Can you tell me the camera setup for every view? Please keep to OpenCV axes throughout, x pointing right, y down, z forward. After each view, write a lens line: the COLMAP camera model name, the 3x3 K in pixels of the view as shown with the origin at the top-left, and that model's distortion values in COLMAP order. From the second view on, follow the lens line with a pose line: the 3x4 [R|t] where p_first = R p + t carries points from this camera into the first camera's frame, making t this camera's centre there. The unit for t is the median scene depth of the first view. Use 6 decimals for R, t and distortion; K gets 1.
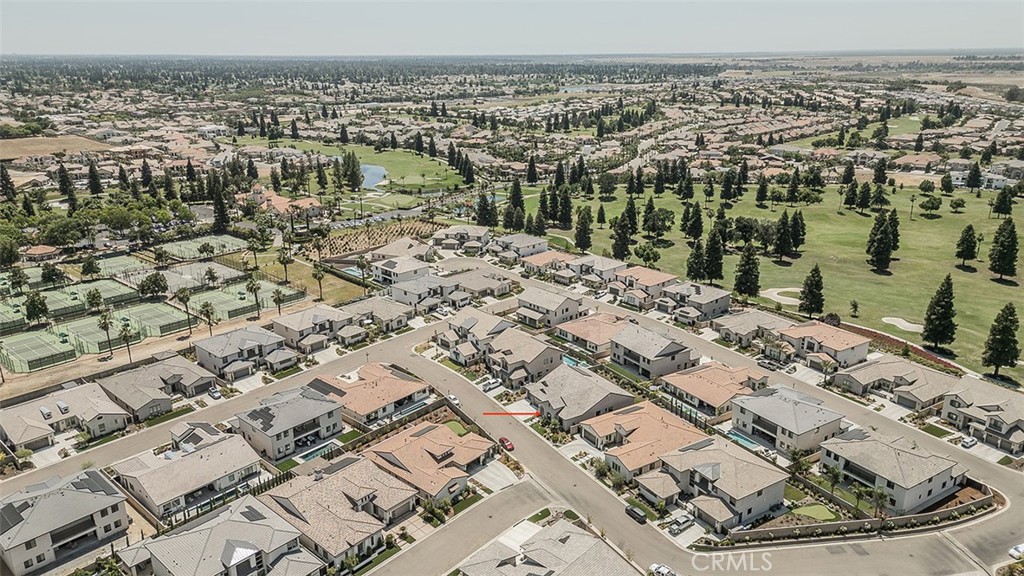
lens RADIAL K [[716.0, 0, 512.0], [0, 716.0, 288.0], [0, 0, 1]] dist [0.071921, -0.036684]
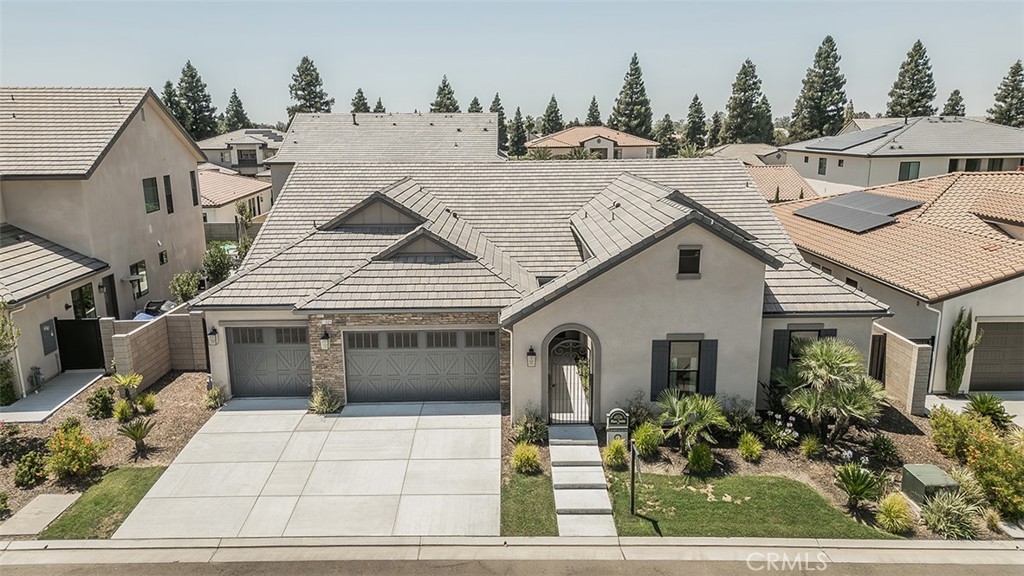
lens RADIAL K [[716.0, 0, 512.0], [0, 716.0, 288.0], [0, 0, 1]] dist [0.071921, -0.036684]
pose [[0.521934, -0.189211, 0.831736, -0.042005], [0.274437, 0.960491, 0.046286, 0.119150], [-0.807632, 0.204101, 0.553239, 0.739972]]
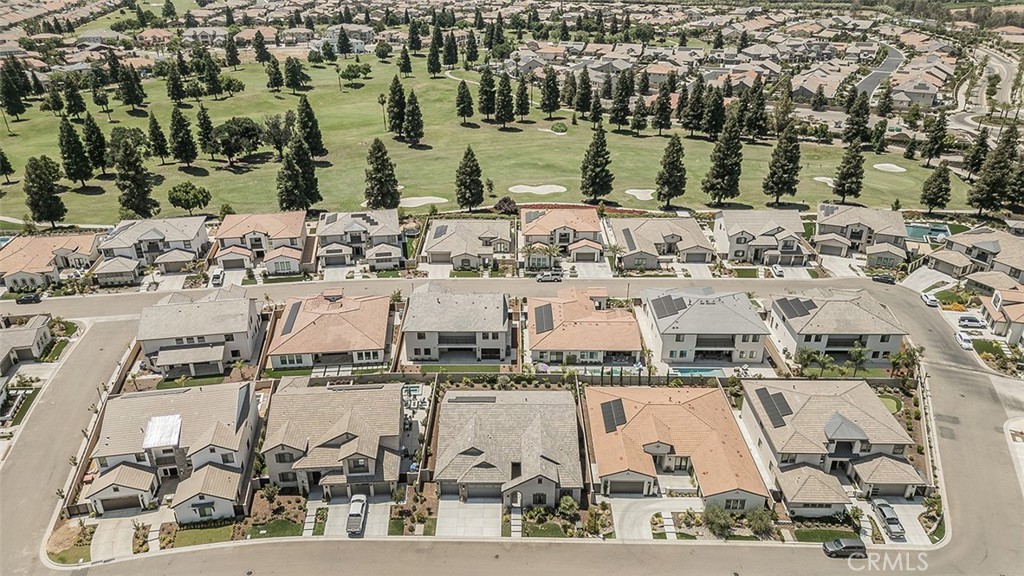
lens RADIAL K [[716.0, 0, 512.0], [0, 716.0, 288.0], [0, 0, 1]] dist [0.071921, -0.036684]
pose [[0.532852, -0.369936, 0.761062, -0.245377], [0.261841, 0.927321, 0.267424, -0.094067], [-0.804679, 0.056779, 0.590989, 0.529207]]
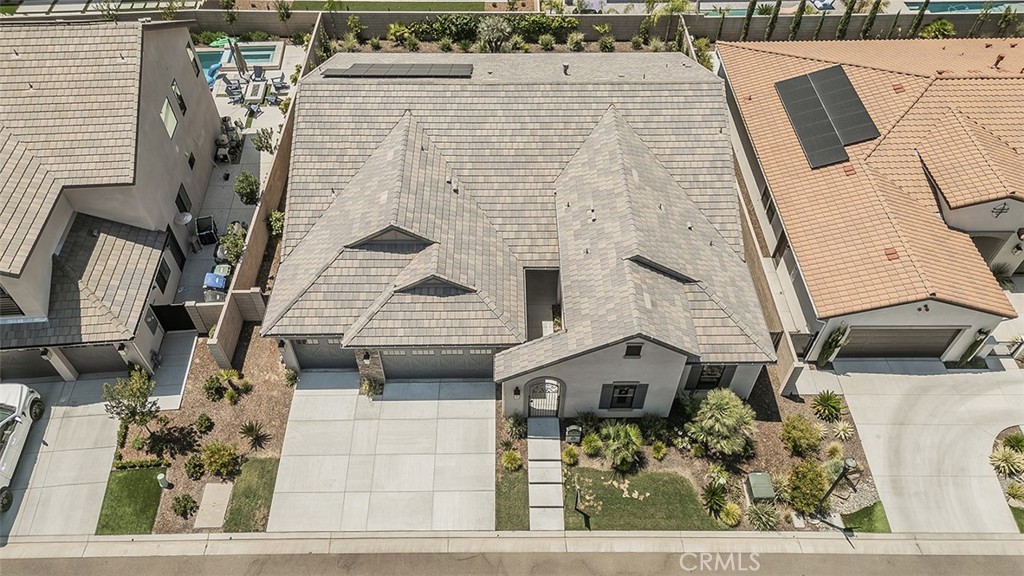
lens RADIAL K [[716.0, 0, 512.0], [0, 716.0, 288.0], [0, 0, 1]] dist [0.071921, -0.036684]
pose [[0.519589, -0.633463, 0.573369, -0.030082], [0.260614, 0.756586, 0.599714, 0.044061], [-0.813700, -0.162177, 0.558204, 0.722480]]
